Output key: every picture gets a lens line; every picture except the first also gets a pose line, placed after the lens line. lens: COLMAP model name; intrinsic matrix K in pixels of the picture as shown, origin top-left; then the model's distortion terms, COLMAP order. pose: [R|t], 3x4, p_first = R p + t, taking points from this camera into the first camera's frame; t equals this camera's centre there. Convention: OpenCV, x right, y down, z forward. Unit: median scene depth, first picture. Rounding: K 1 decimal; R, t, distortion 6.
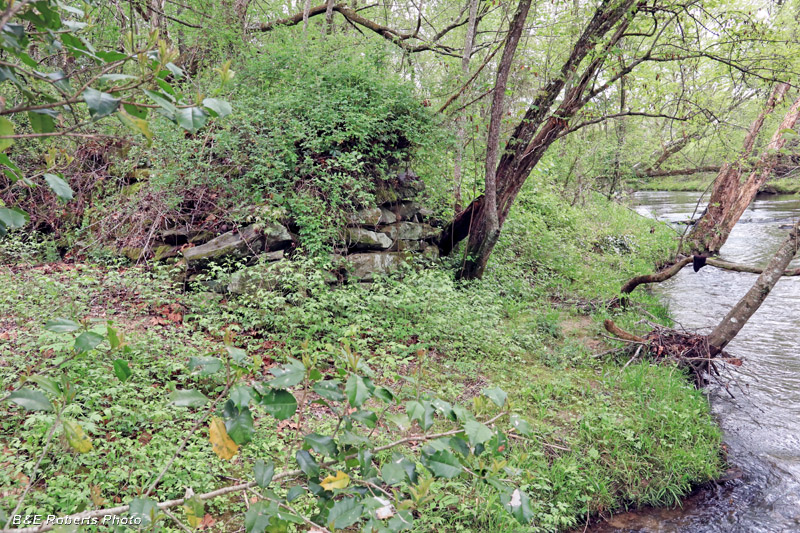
lens RADIAL K [[984.4, 0, 400.0], [0, 984.4, 266.5], [0, 0, 1]] dist [-0.003791, -0.003994]
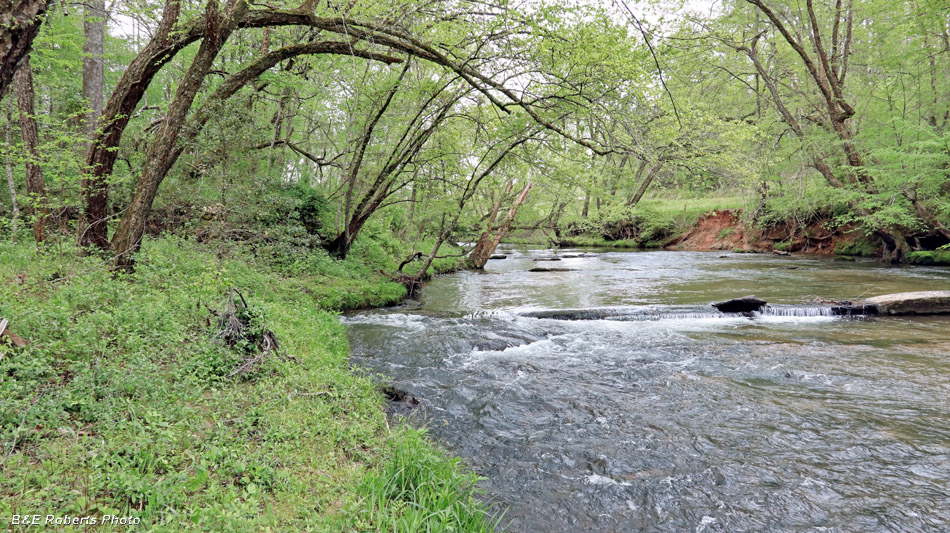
lens RADIAL K [[650.9, 0, 475.0], [0, 650.9, 266.5], [0, 0, 1]] dist [0.001066, 0.001813]
pose [[0.972210, 0.015747, 0.233579, 0.016890], [-0.007844, 0.999366, -0.034724, 0.094895], [-0.233978, 0.031927, 0.971718, -0.881122]]
